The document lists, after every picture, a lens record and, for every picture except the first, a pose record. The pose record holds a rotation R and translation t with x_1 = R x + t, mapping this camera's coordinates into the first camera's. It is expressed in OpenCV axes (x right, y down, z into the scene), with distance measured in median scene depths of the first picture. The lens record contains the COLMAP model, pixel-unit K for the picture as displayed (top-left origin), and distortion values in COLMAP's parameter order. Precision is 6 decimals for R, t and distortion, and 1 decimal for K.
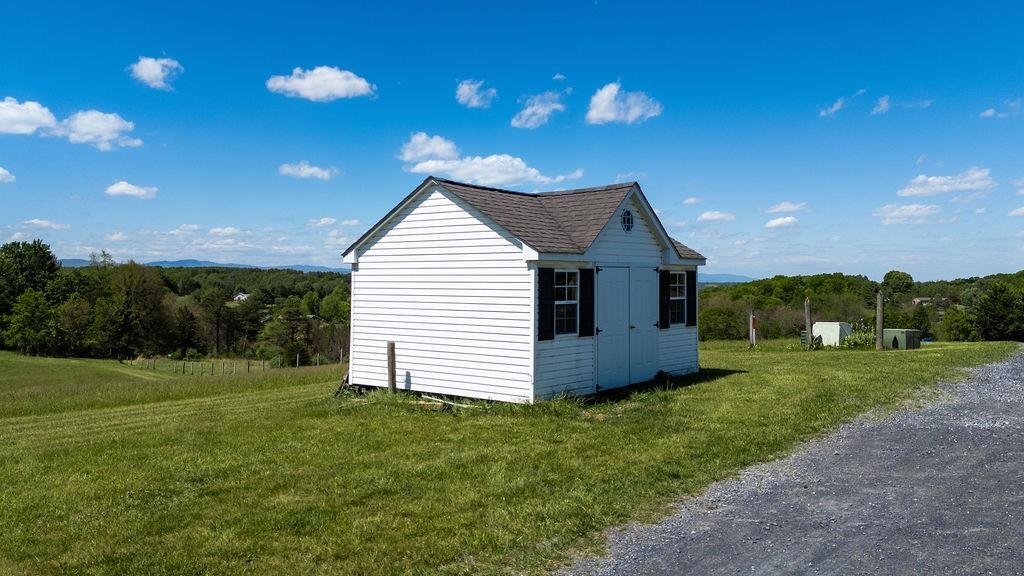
lens RADIAL K [[821.8, 0, 513.1], [0, 821.8, 272.5], [0, 0, 1]] dist [0.078091, -0.002370]
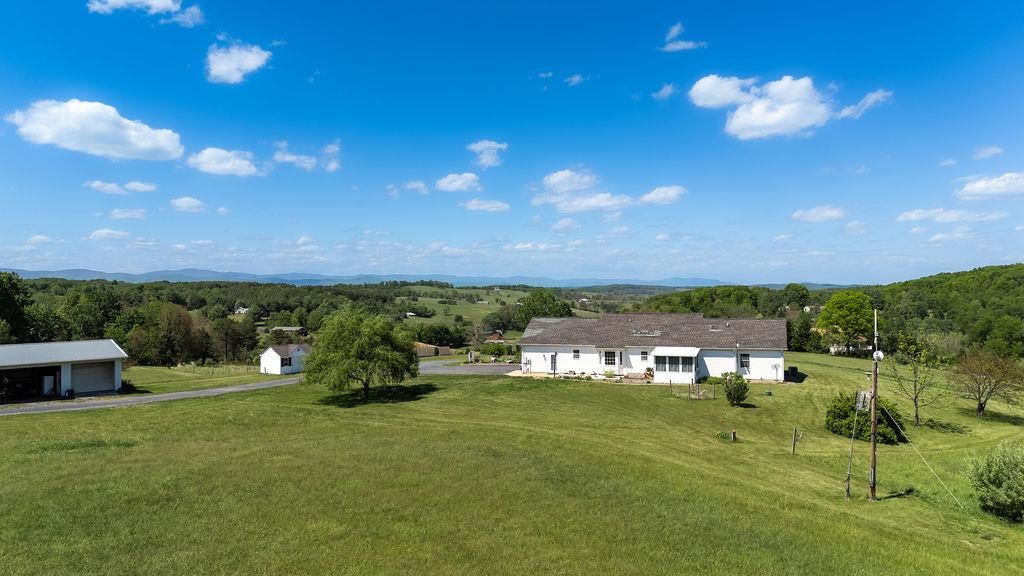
lens RADIAL K [[759.2, 0, 512.0], [0, 759.2, 288.0], [0, 0, 1]] dist [0.068574, -0.001224]
pose [[0.999680, -0.009236, 0.023549, 0.108829], [0.008992, 0.999905, 0.010484, -0.038743], [-0.023644, -0.010269, 0.999668, -0.339073]]
